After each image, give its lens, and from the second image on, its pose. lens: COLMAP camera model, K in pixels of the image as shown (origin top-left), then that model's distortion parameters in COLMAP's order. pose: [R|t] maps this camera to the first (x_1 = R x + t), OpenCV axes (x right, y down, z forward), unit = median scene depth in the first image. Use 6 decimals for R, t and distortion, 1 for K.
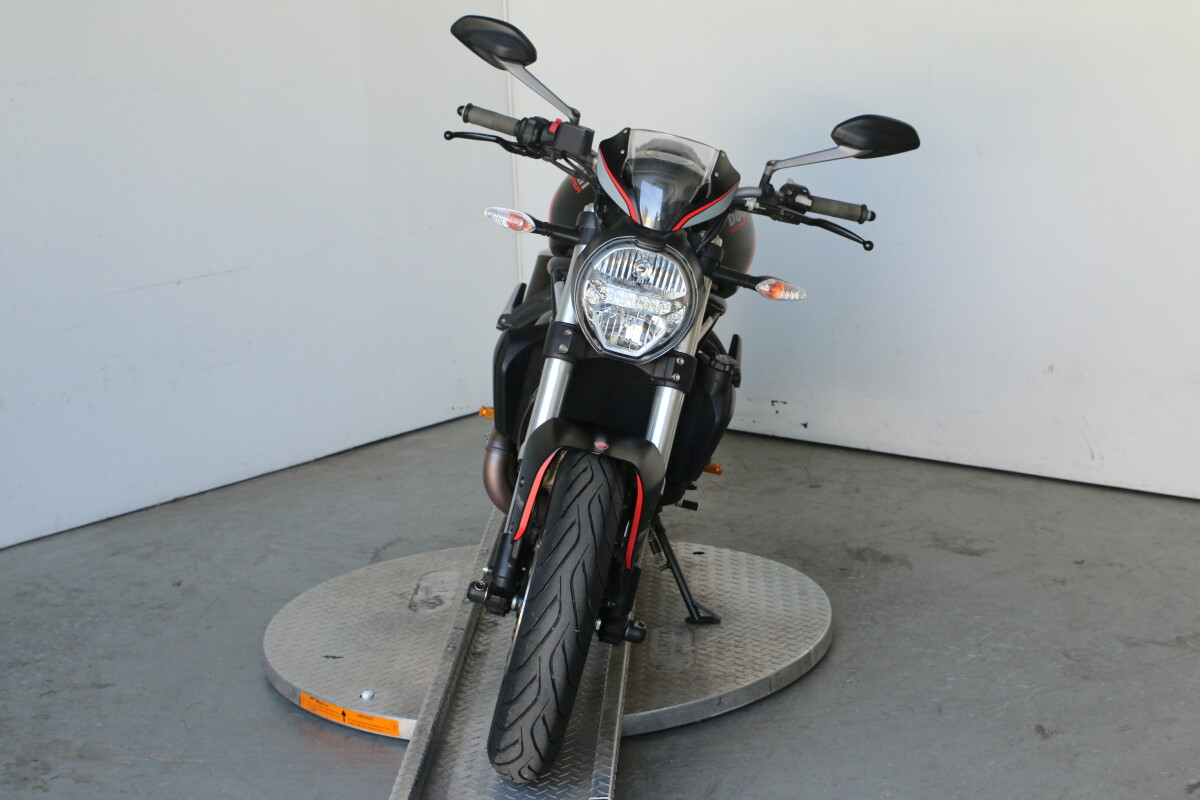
lens RADIAL K [[2101.8, 0, 600.0], [0, 2101.8, 400.0], [0, 0, 1]] dist [-0.014167, 0.093899]
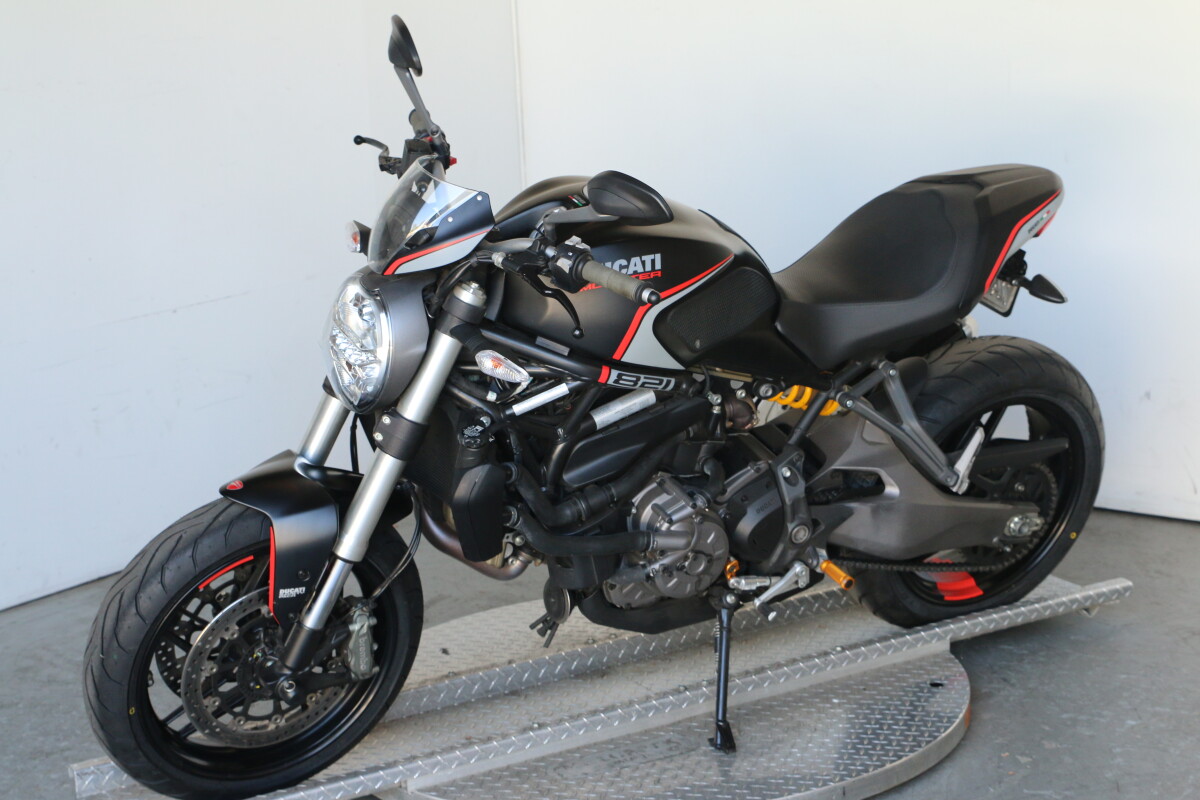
lens RADIAL K [[2219.4, 0, 600.0], [0, 2219.4, 400.0], [0, 0, 1]] dist [0.004008, 0.109575]
pose [[0.998037, -0.014222, 0.060987, -0.095141], [0.014611, 0.999876, -0.005931, -0.012187], [-0.060895, 0.006810, 0.998121, 0.060584]]
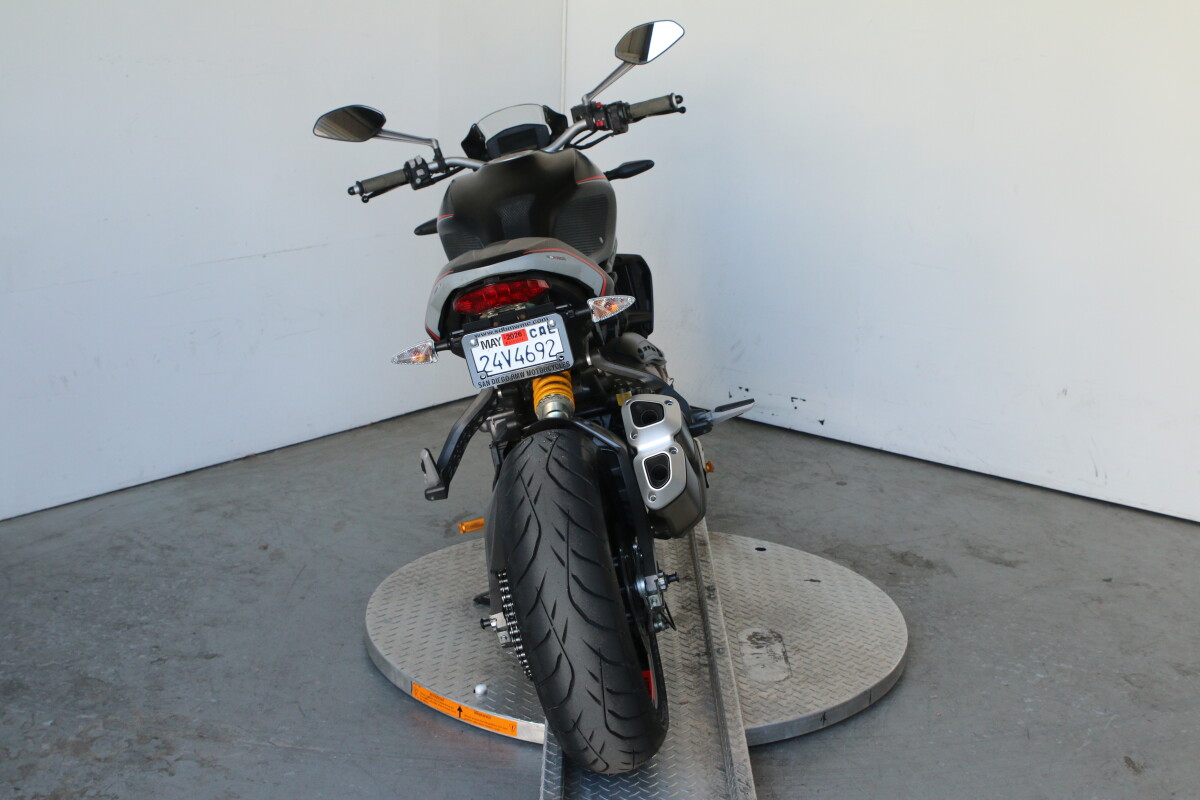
lens RADIAL K [[1727.4, 0, 600.0], [0, 1727.4, 400.0], [0, 0, 1]] dist [-0.058717, 0.068555]
pose [[0.995791, 0.064724, 0.064893, -0.100328], [-0.067066, 0.997149, 0.034583, -0.029727], [-0.062470, -0.038790, 0.997293, 0.135823]]
